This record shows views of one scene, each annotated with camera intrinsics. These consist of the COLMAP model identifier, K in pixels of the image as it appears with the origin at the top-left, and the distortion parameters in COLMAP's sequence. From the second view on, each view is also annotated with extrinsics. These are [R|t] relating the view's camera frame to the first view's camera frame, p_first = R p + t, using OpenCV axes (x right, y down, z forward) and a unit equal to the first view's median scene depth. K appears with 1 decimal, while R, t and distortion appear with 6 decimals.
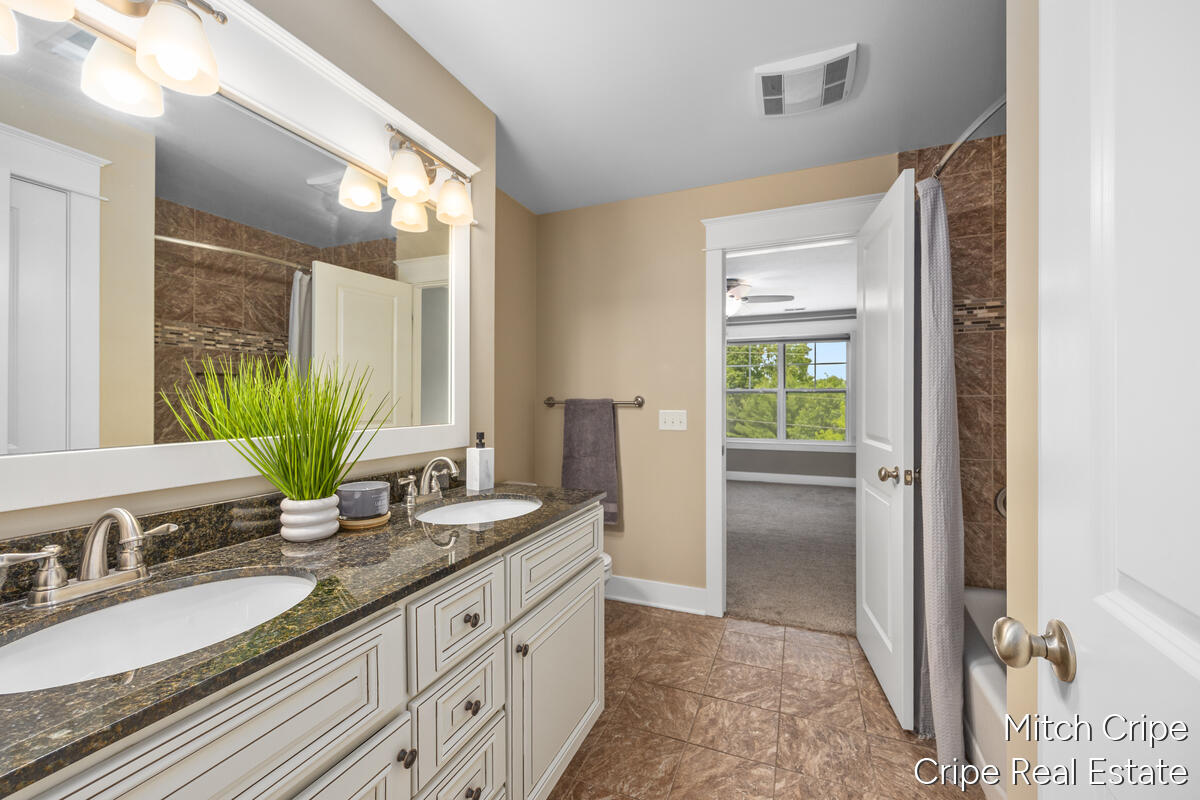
lens RADIAL K [[481.0, 0, 595.0], [0, 481.0, 407.2], [0, 0, 1]] dist [0.000372, -0.000157]
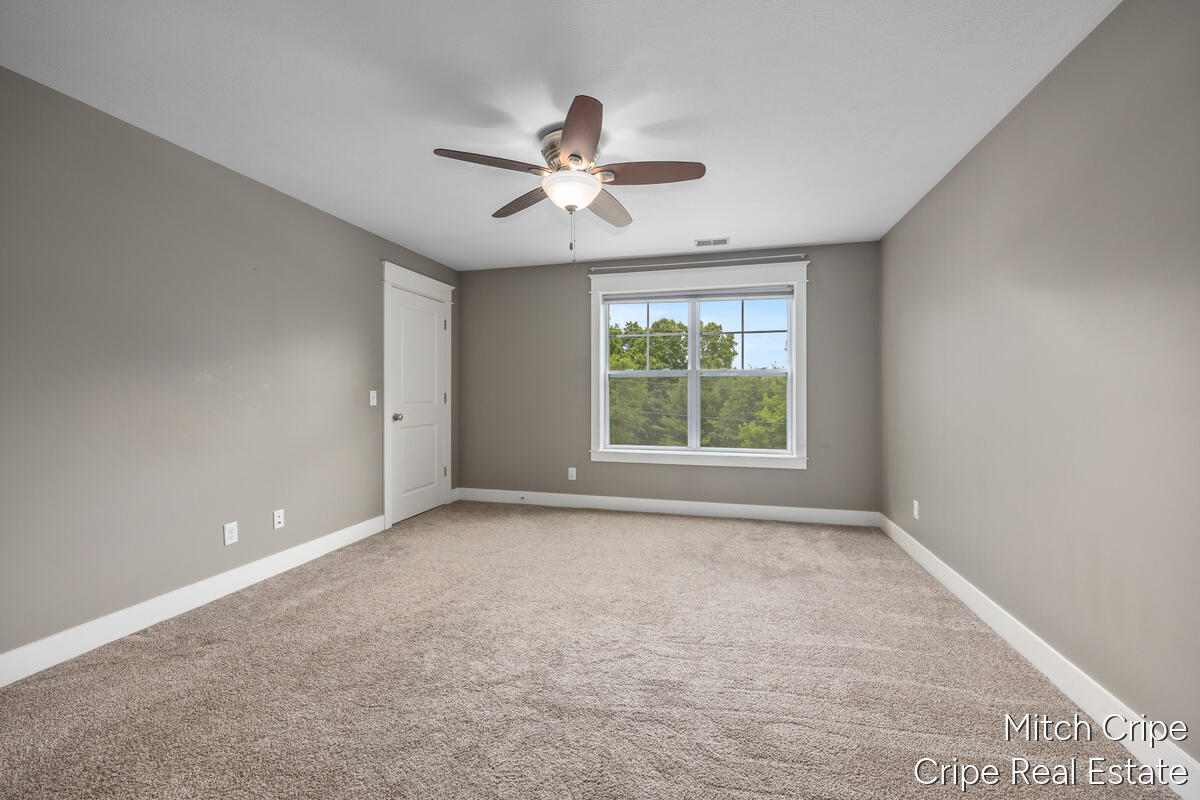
lens RADIAL K [[481.0, 0, 606.9], [0, 481.0, 399.3], [0, 0, 1]] dist [0.000372, -0.000157]
pose [[0.986763, -0.001541, 0.162159, 0.050060], [0.001599, 0.999999, -0.000228, -0.000120], [-0.162158, 0.000485, 0.986765, 0.113538]]
